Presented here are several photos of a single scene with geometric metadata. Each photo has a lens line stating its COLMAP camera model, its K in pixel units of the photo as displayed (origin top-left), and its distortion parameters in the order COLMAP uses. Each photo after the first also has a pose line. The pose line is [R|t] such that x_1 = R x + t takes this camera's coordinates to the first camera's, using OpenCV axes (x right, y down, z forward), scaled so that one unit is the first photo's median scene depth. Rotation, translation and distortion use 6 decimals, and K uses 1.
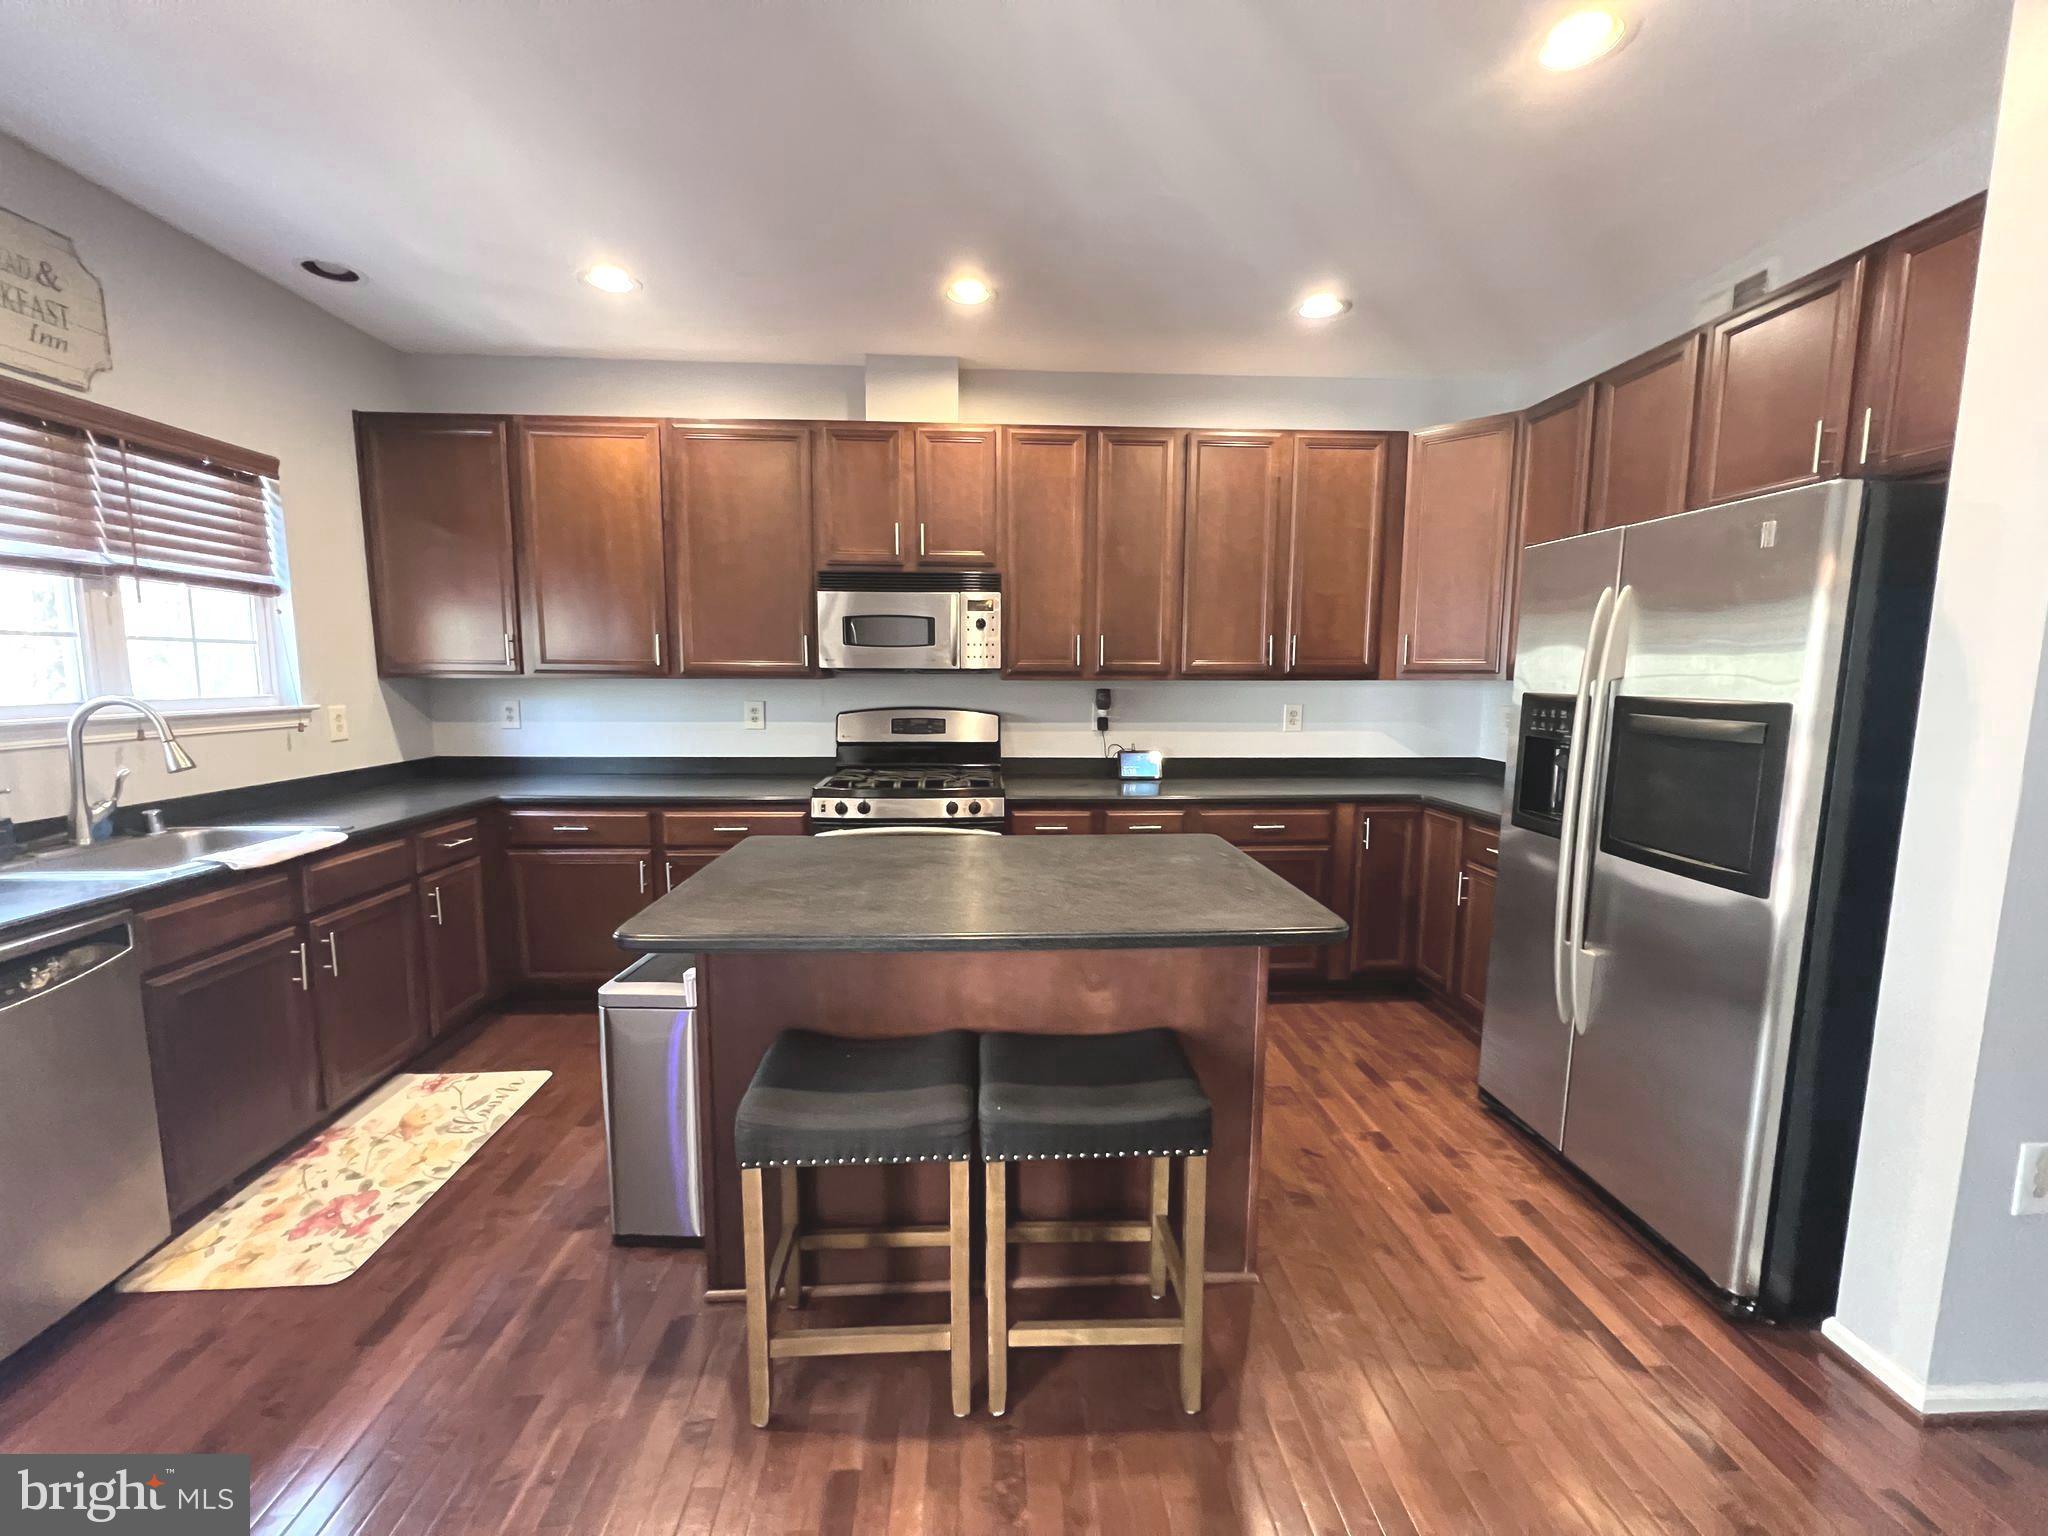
lens RADIAL K [[819.8, 0, 1023.6], [0, 819.8, 764.0], [0, 0, 1]] dist [-0.002525, 0.000012]
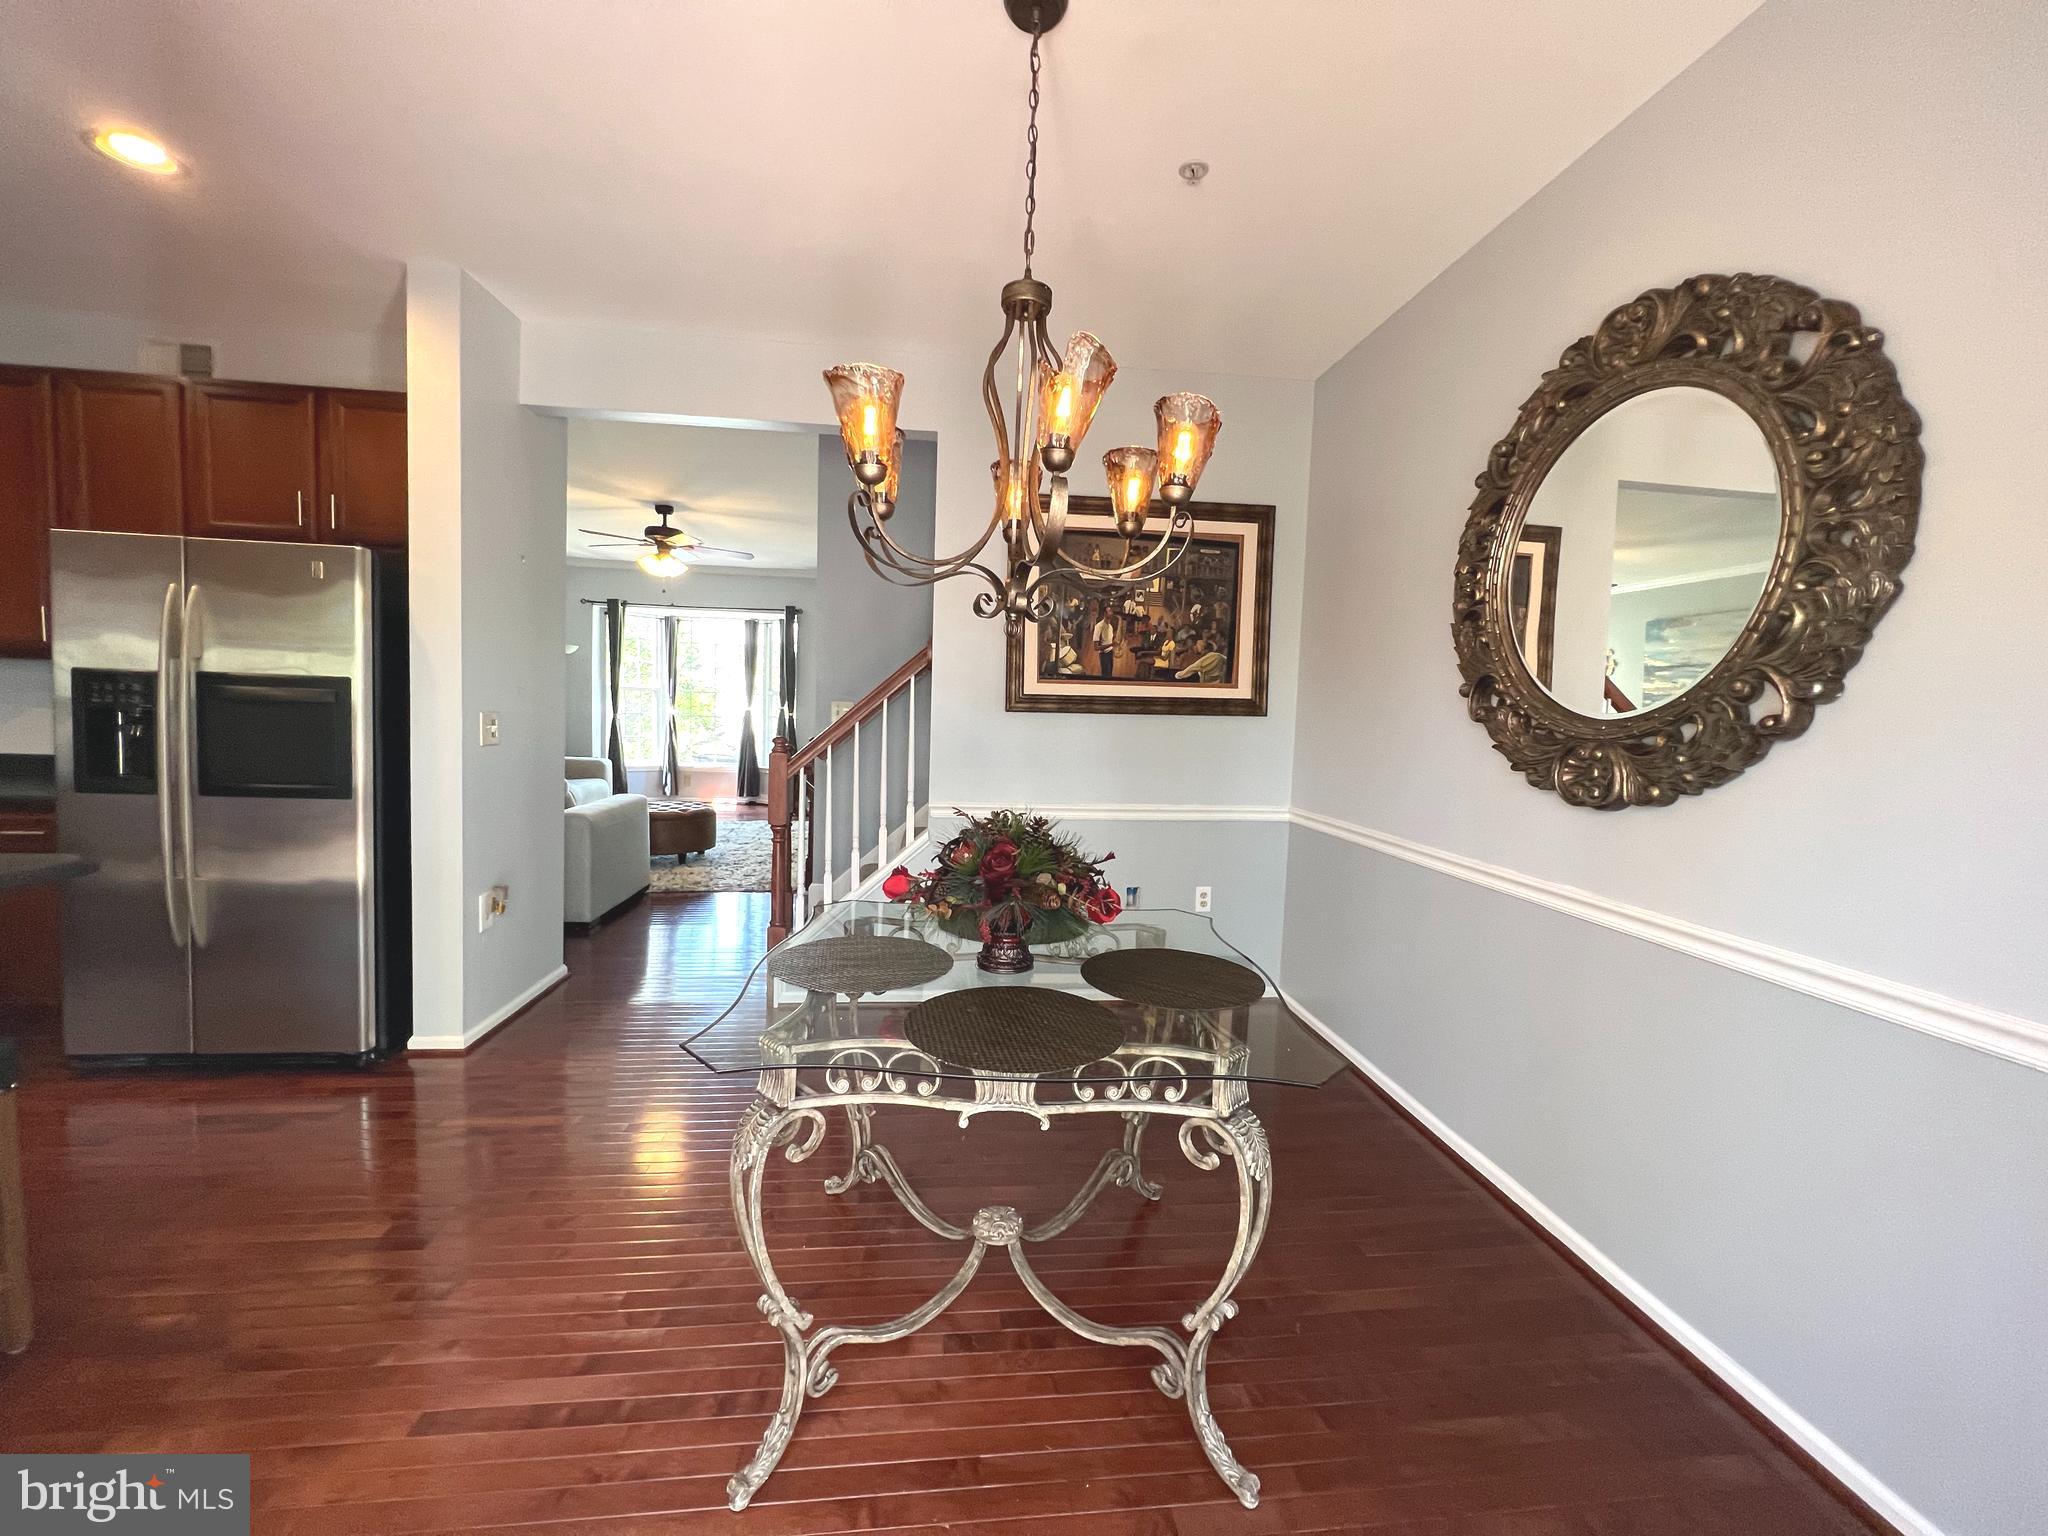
lens RADIAL K [[819.8, 0, 1023.6], [0, 819.8, 764.0], [0, 0, 1]] dist [-0.002525, 0.000012]
pose [[-0.059089, -0.077358, 0.995251, -0.436905], [0.076842, 0.993682, 0.081799, 0.037464], [-0.995291, 0.081311, -0.052771, -0.136063]]
